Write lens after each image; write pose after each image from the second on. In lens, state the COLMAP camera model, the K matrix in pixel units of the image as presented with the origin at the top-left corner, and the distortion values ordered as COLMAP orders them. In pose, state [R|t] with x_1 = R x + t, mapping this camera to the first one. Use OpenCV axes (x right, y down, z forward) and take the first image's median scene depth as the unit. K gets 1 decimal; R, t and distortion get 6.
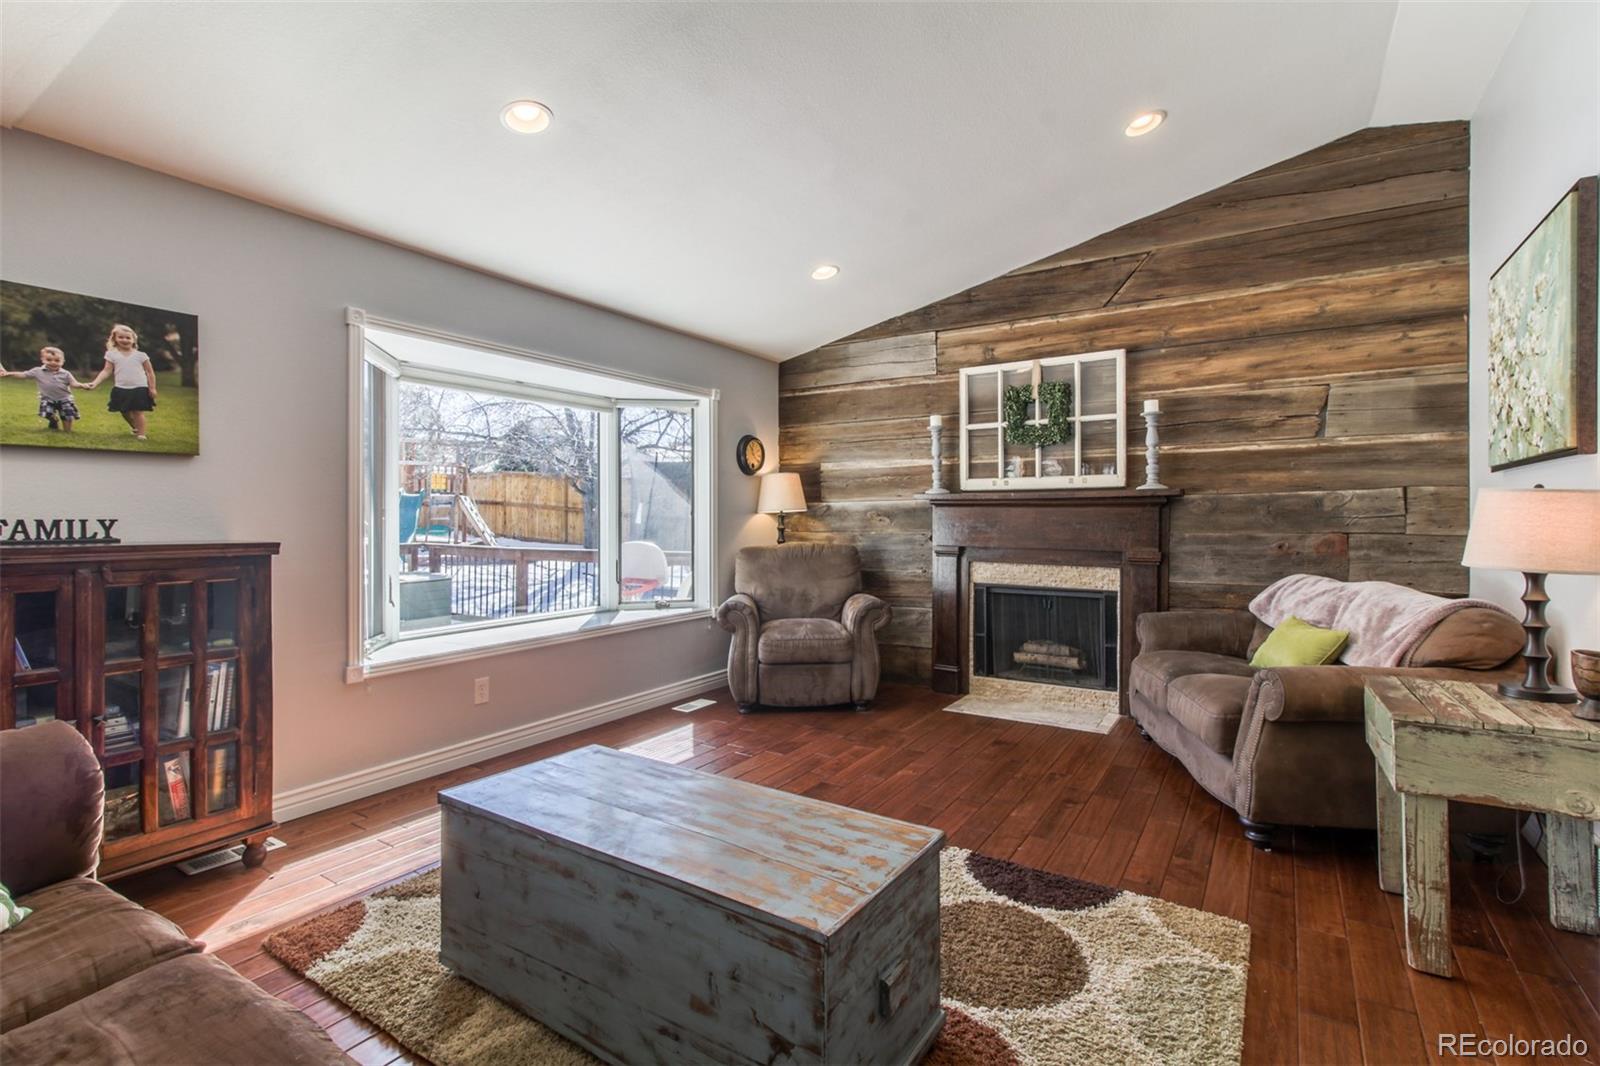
lens RADIAL K [[735.2, 0, 794.6], [0, 735.2, 519.2], [0, 0, 1]] dist [0.009303, -0.000128]
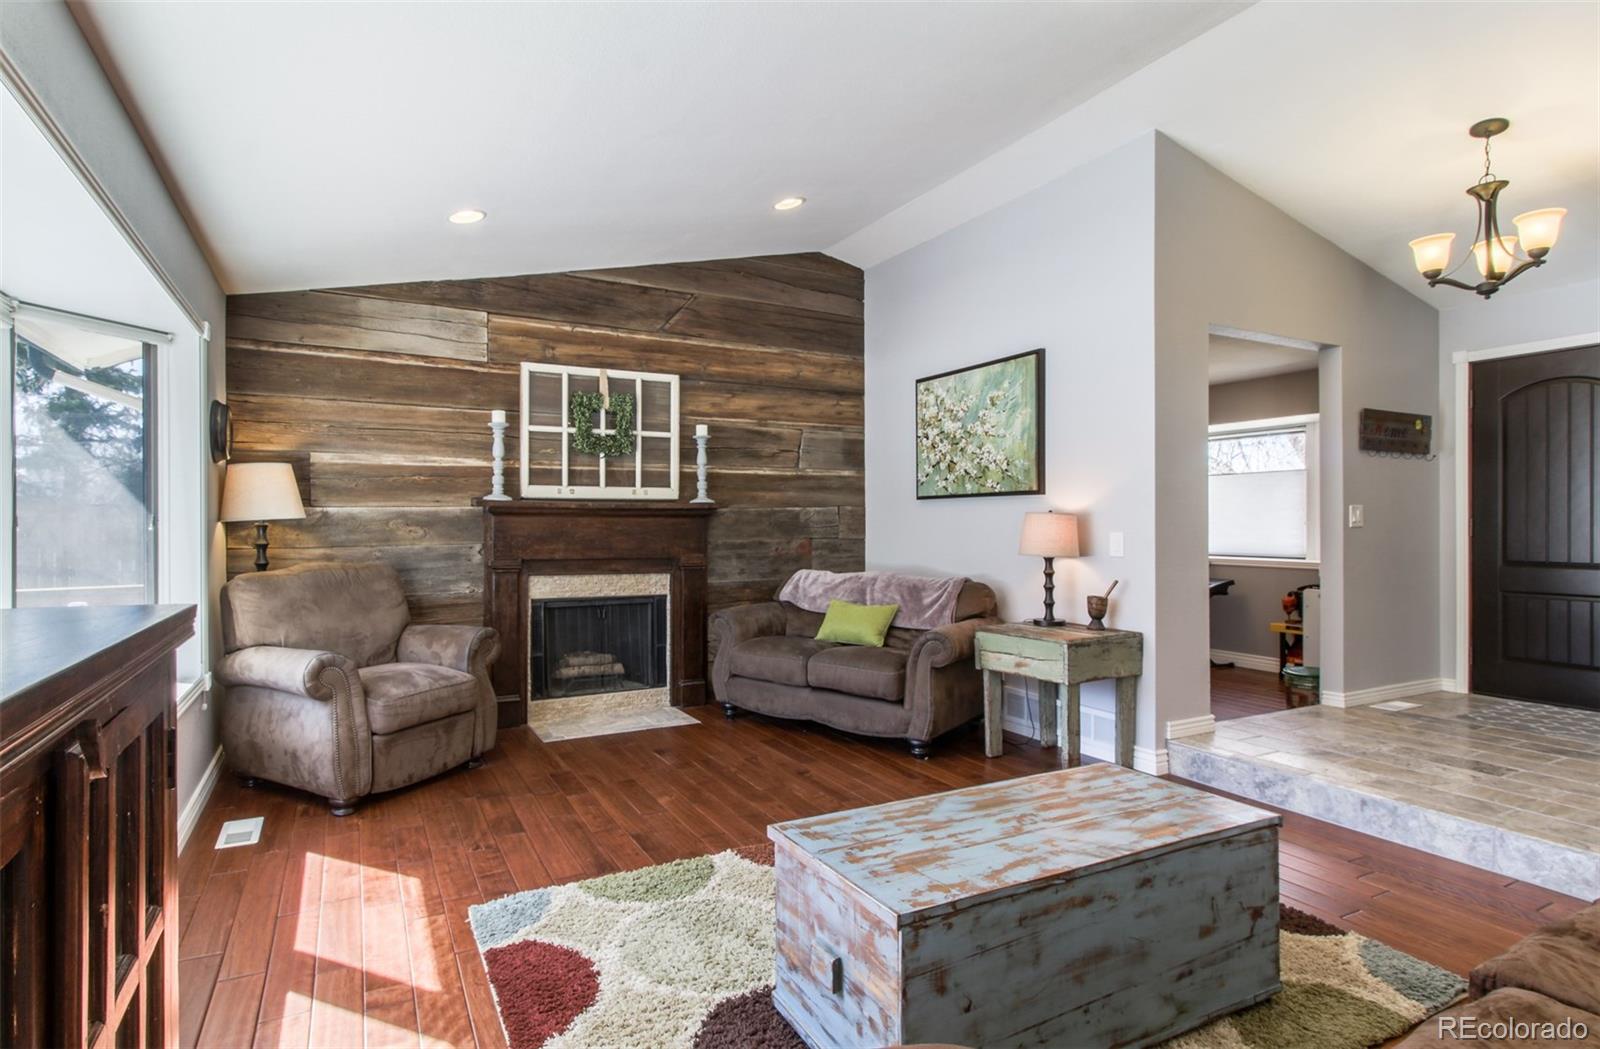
lens RADIAL K [[789.9, 0, 734.6], [0, 789.9, 527.7], [0, 0, 1]] dist [0.008889, 0.001051]
pose [[0.509724, -0.003575, 0.860331, -0.556595], [0.002666, 0.999993, 0.002576, -0.004906], [-0.860334, 0.000981, 0.509730, 0.336018]]
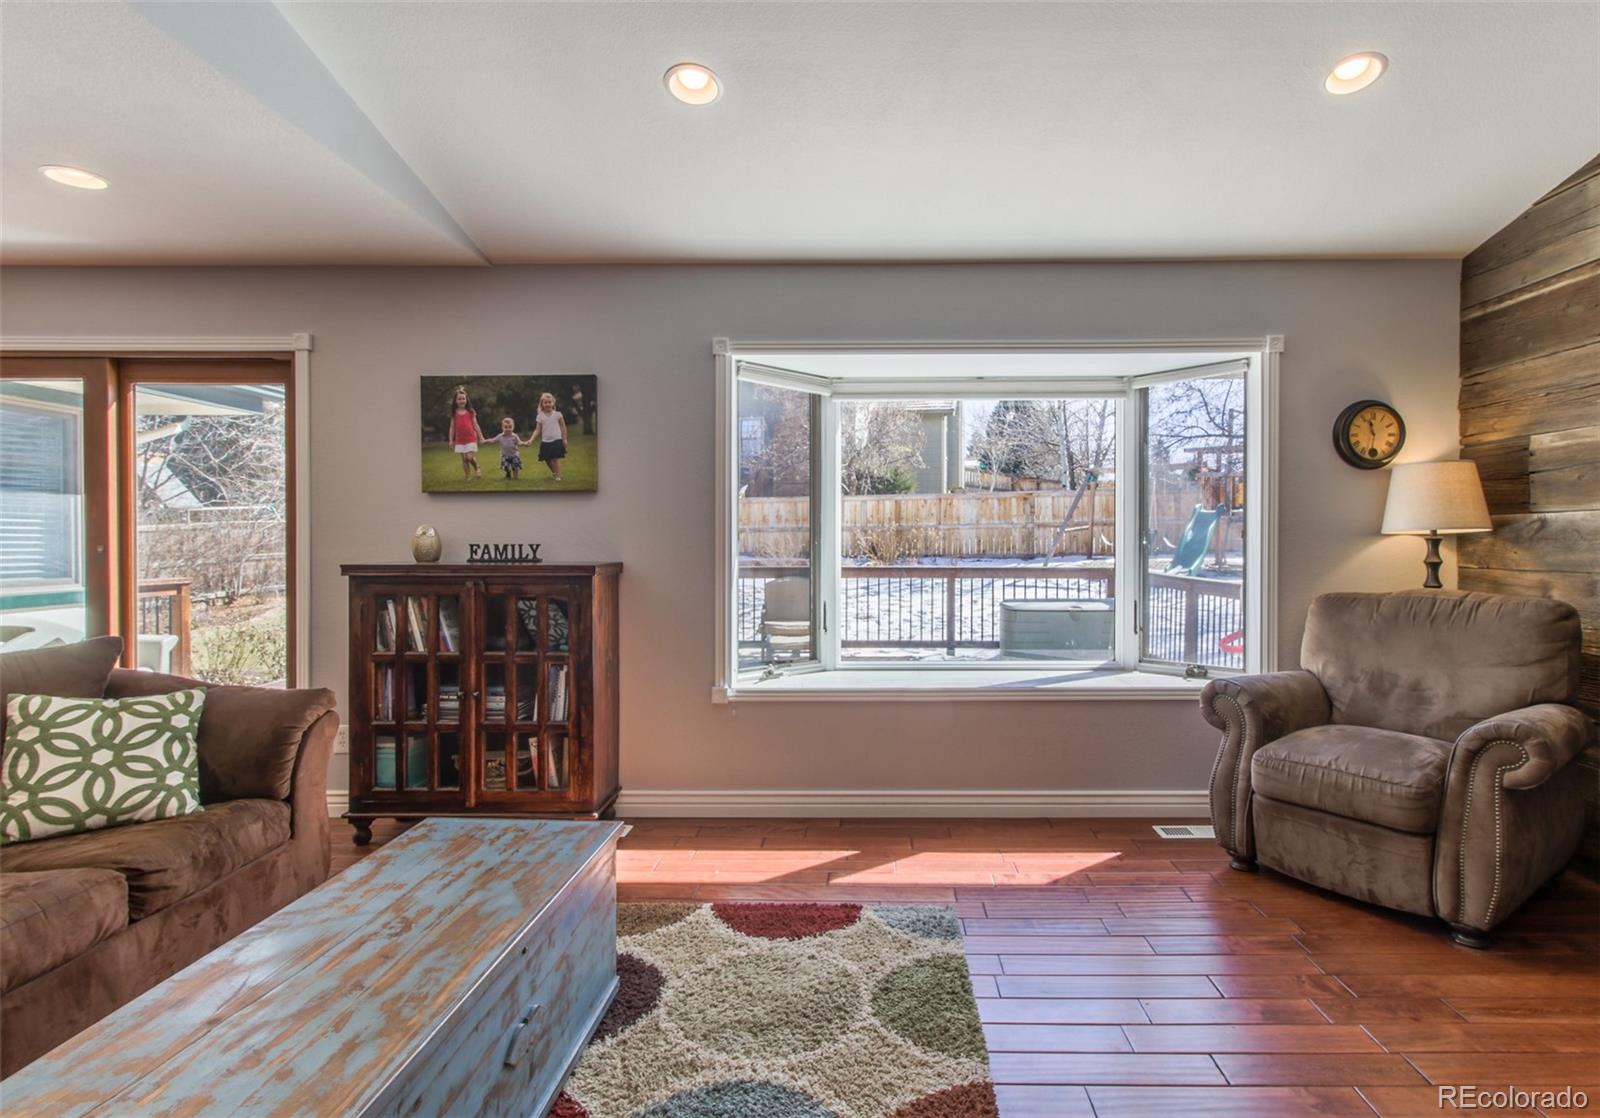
lens RADIAL K [[842.3, 0, 863.1], [0, 842.3, 546.9], [0, 0, 1]] dist [0.005687, 0.001659]
pose [[0.542025, 0.010519, -0.840297, 0.369622], [-0.001814, 0.999934, 0.011347, -0.007451], [0.840361, -0.004626, 0.542008, 0.396361]]
